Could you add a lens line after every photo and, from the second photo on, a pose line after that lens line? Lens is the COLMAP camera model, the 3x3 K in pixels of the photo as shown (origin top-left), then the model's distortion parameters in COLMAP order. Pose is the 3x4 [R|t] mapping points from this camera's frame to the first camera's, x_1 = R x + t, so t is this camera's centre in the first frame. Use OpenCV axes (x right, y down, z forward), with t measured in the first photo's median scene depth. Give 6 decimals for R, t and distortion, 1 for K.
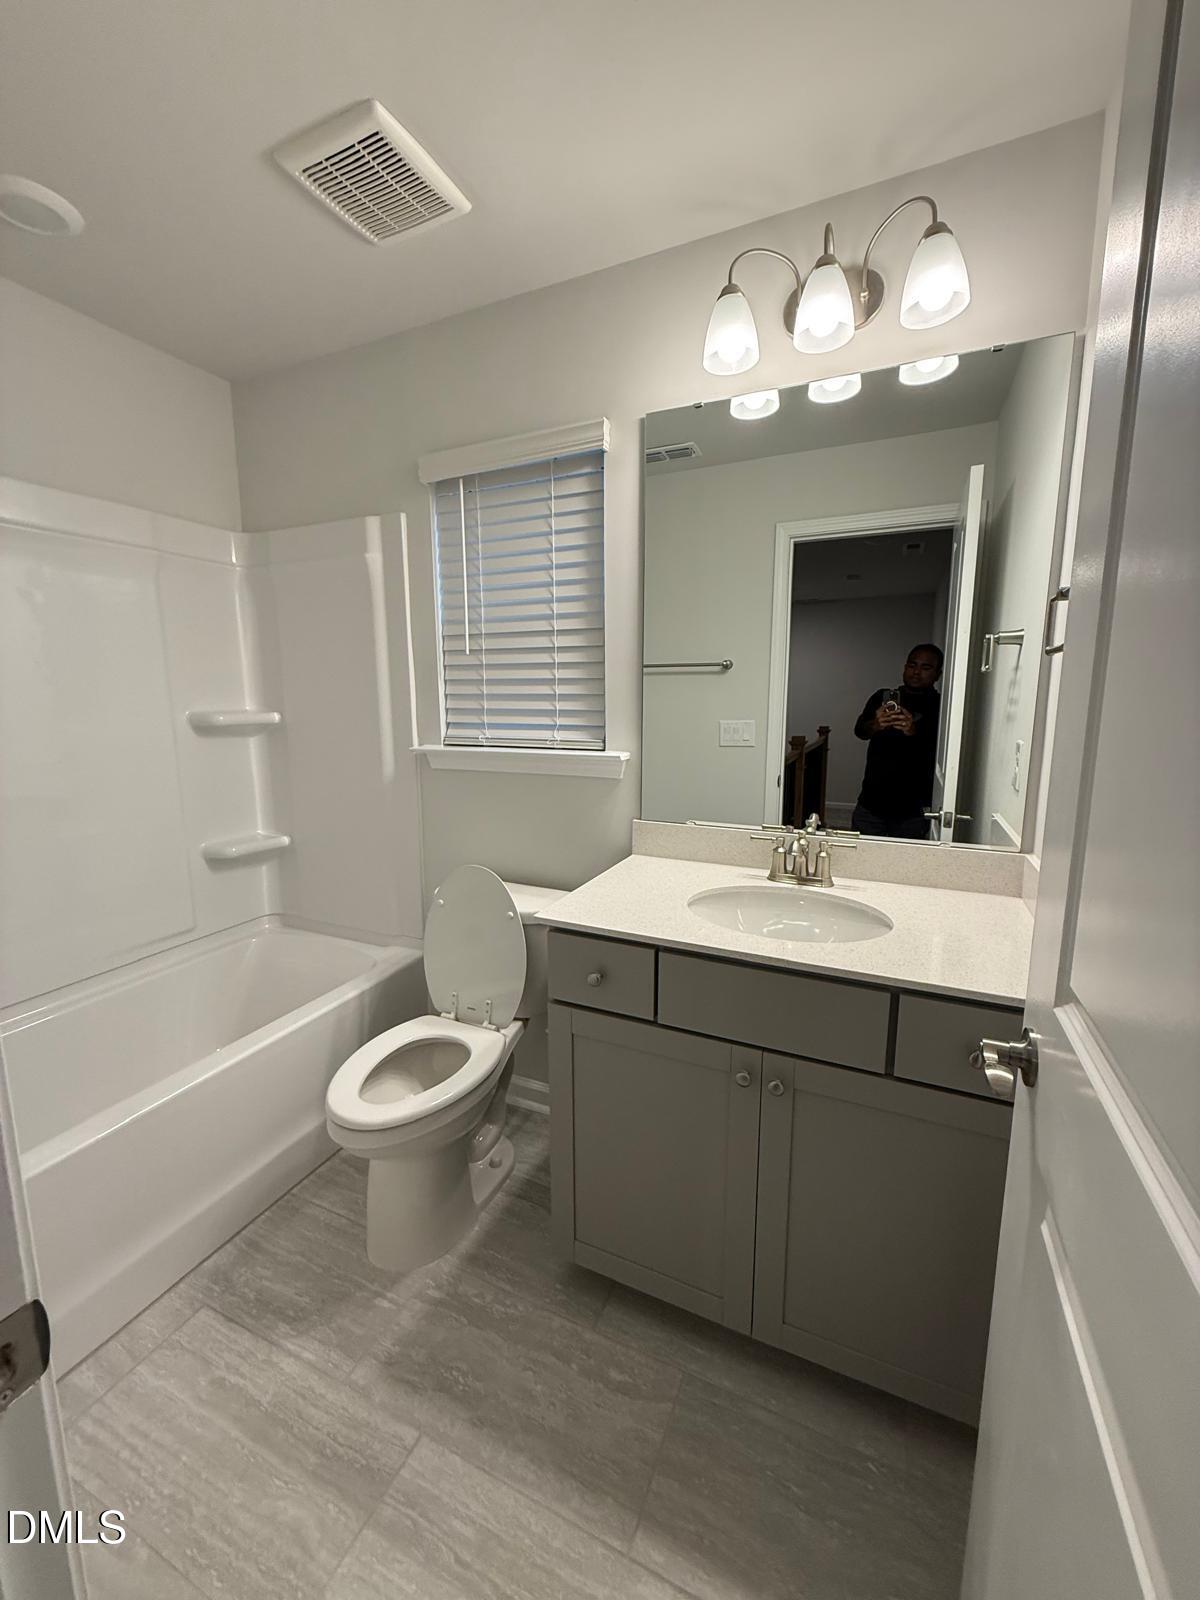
lens RADIAL K [[634.8, 0, 596.5], [0, 634.8, 794.8], [0, 0, 1]] dist [-0.000965, 0.000353]
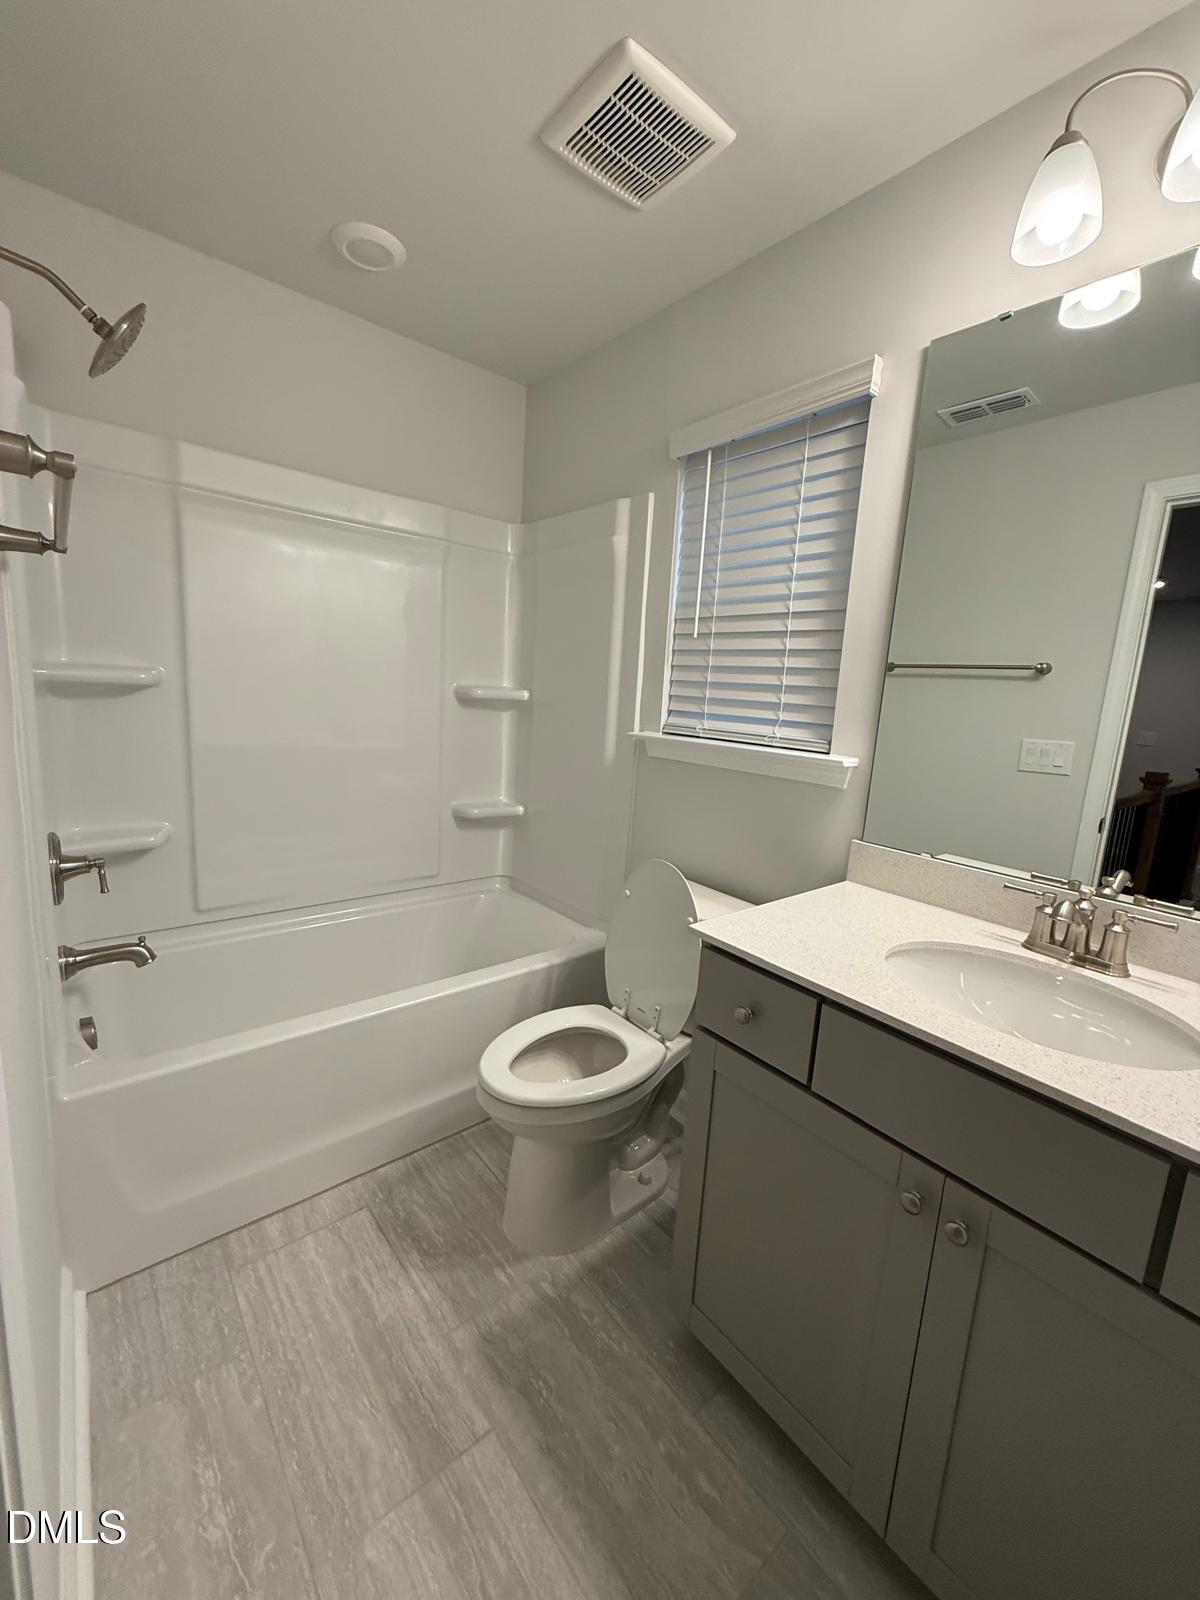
lens RADIAL K [[634.8, 0, 596.5], [0, 634.8, 794.0], [0, 0, 1]] dist [-0.000965, 0.000353]
pose [[0.900097, 0.128041, -0.416450, 0.105974], [-0.129888, 0.991237, 0.024030, 0.004232], [0.415877, 0.032463, 0.908841, 0.114415]]
